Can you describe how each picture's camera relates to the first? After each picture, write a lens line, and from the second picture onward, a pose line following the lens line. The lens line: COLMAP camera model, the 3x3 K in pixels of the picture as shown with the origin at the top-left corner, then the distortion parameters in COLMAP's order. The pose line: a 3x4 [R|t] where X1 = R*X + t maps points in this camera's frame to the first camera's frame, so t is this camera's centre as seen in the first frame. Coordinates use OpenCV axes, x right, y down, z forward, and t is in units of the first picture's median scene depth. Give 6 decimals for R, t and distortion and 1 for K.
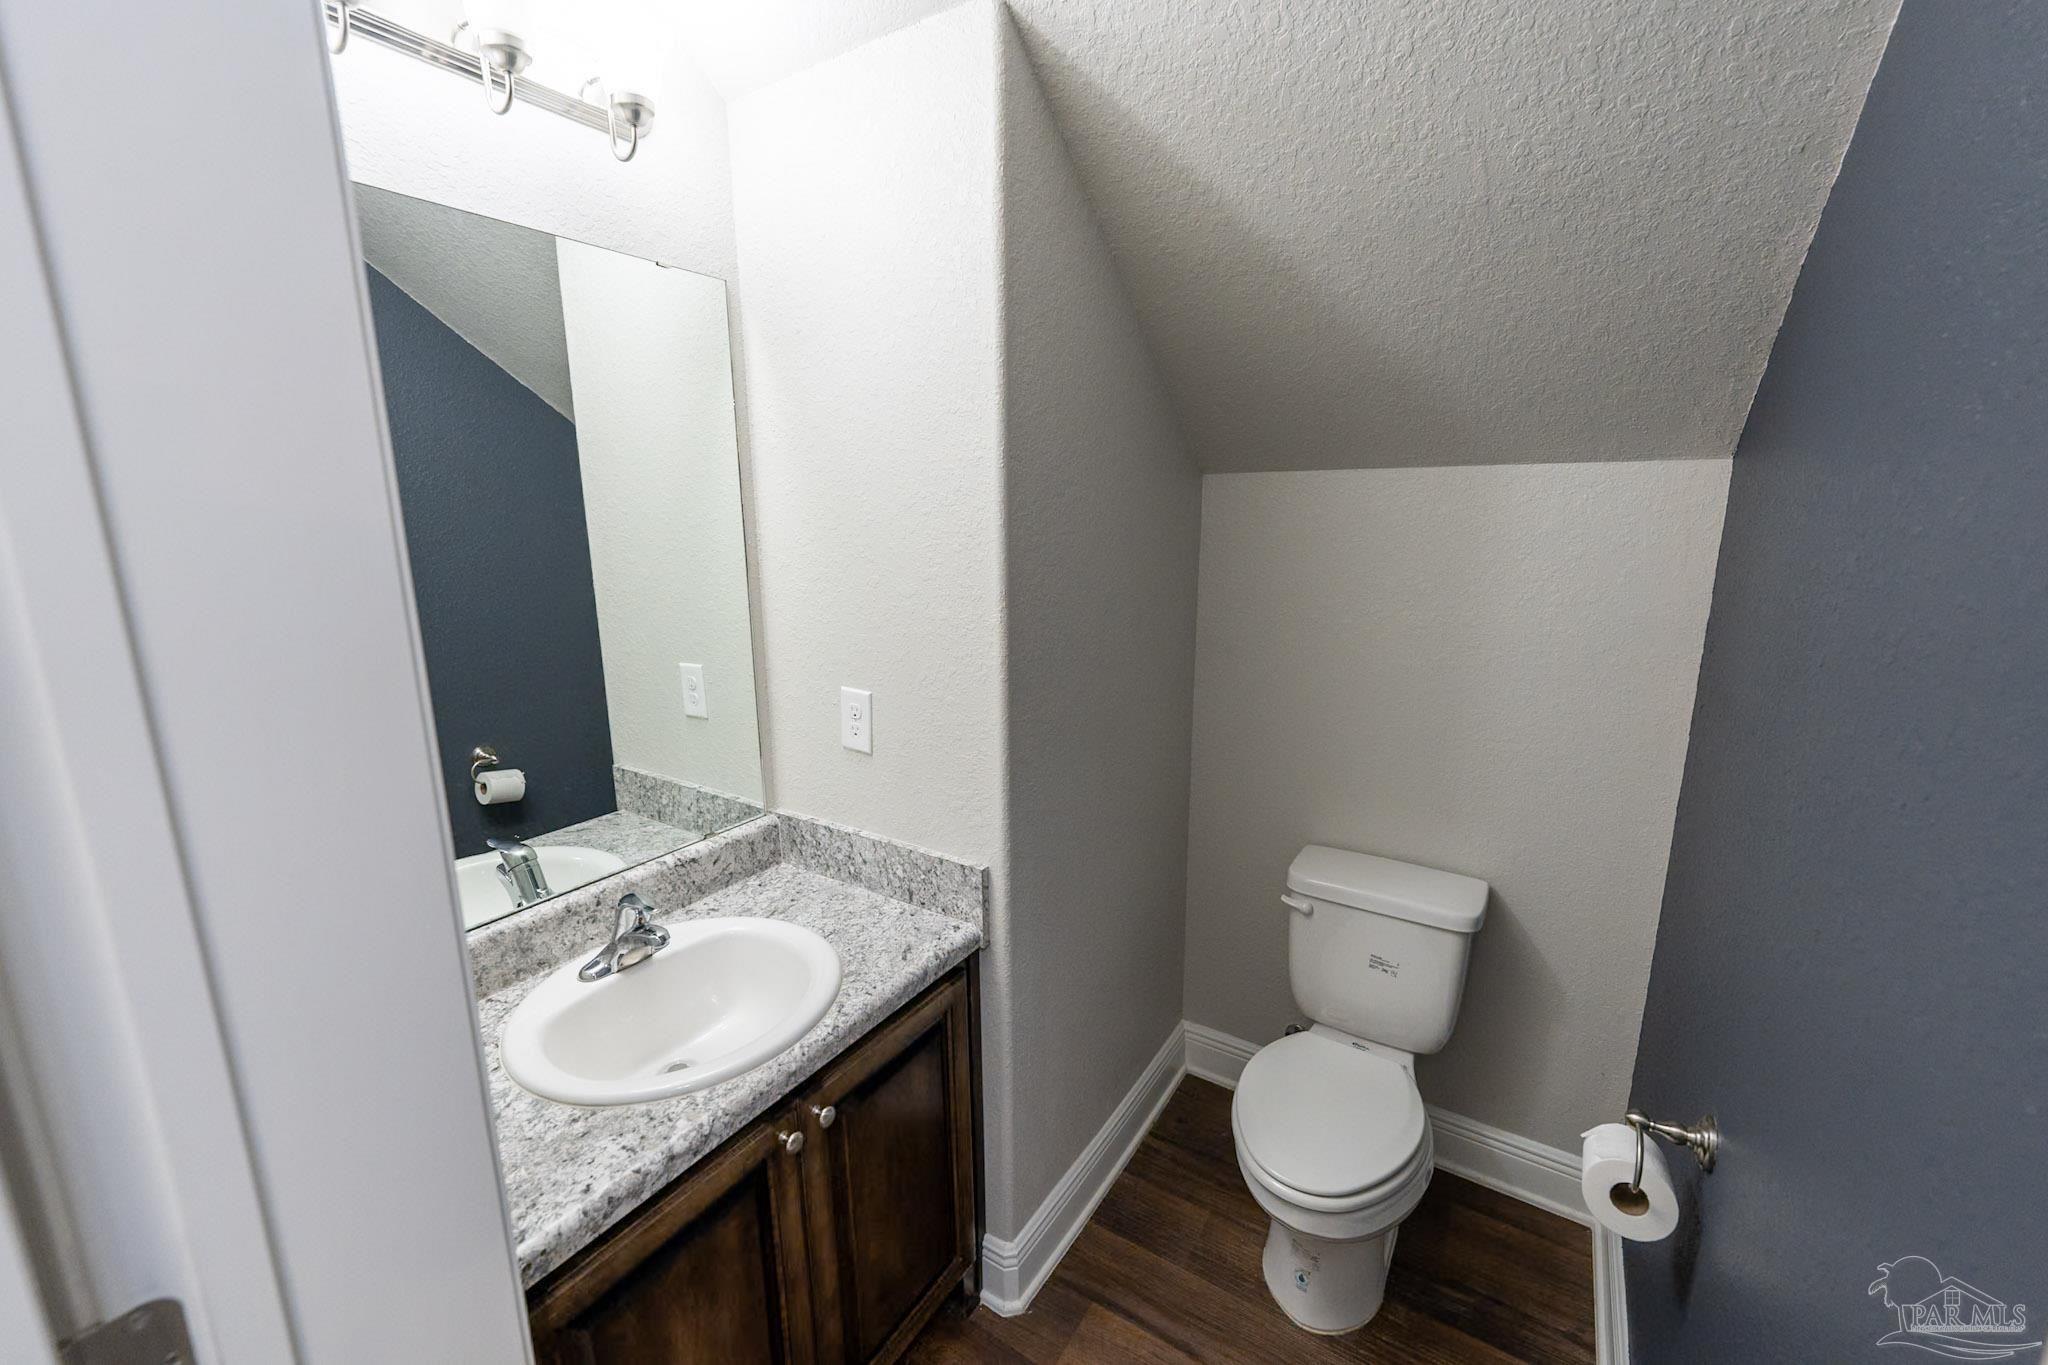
lens RADIAL K [[828.7, 0, 1016.3], [0, 828.7, 682.5], [0, 0, 1]] dist [-0.001971, -0.000262]
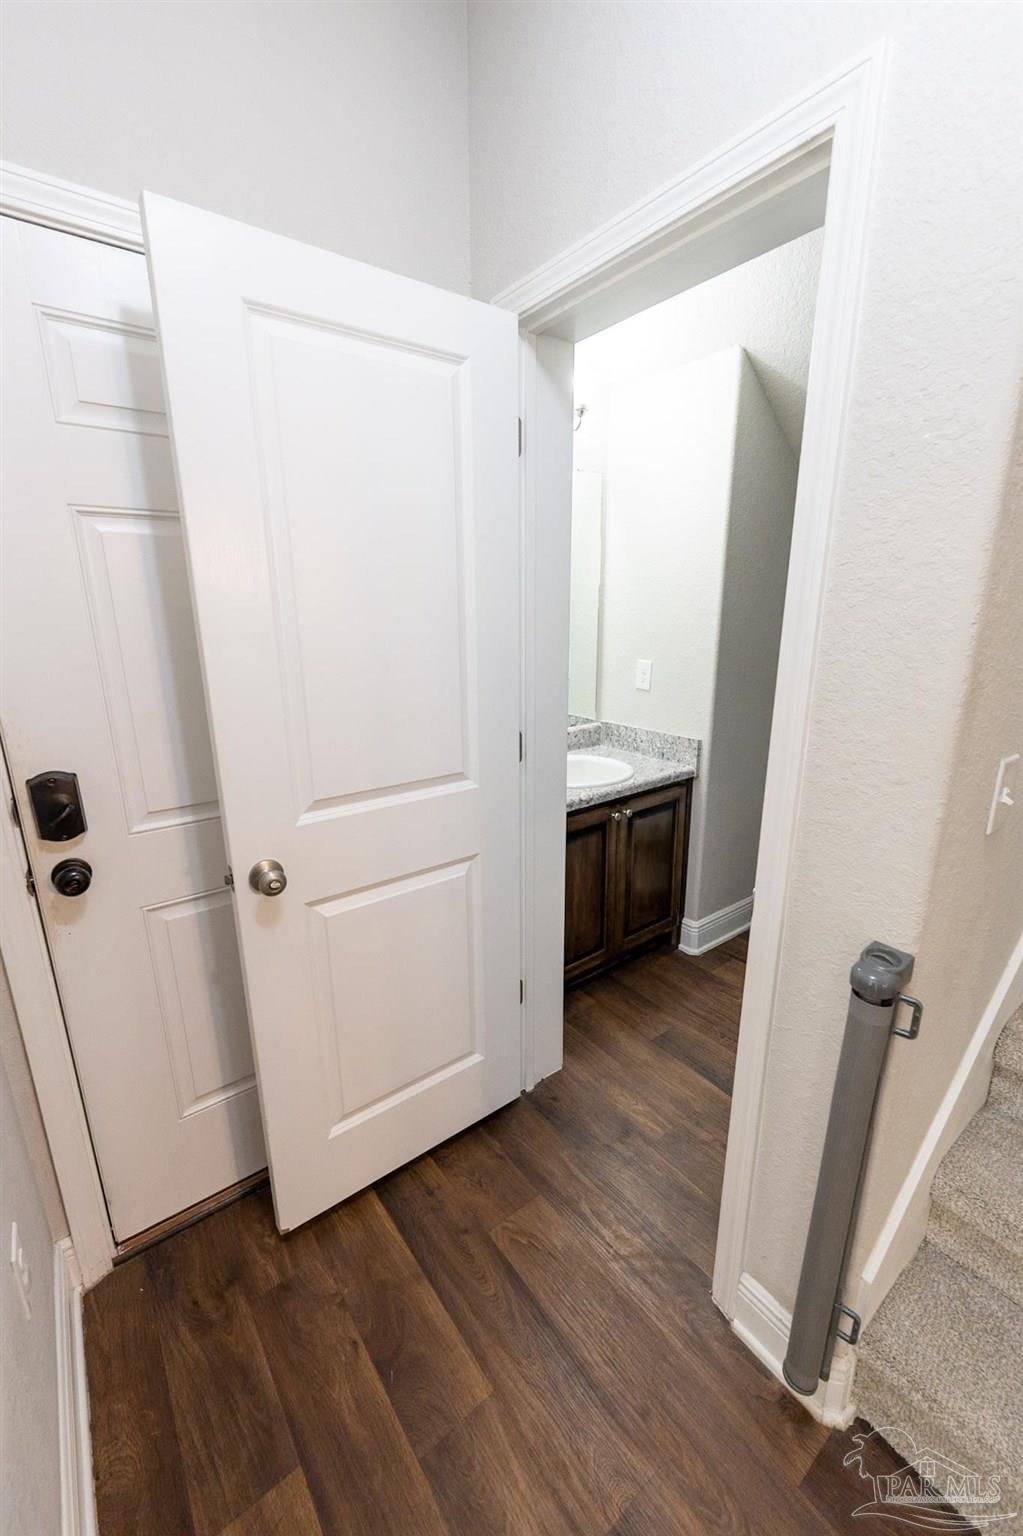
lens RADIAL K [[621.5, 0, 508.6], [0, 621.5, 777.9], [0, 0, 1]] dist [-0.001971, -0.000262]
pose [[0.943748, 0.087532, -0.318869, 0.018172], [-0.066099, 0.994803, 0.077450, 0.222069], [0.323991, -0.052016, 0.944629, -0.715457]]
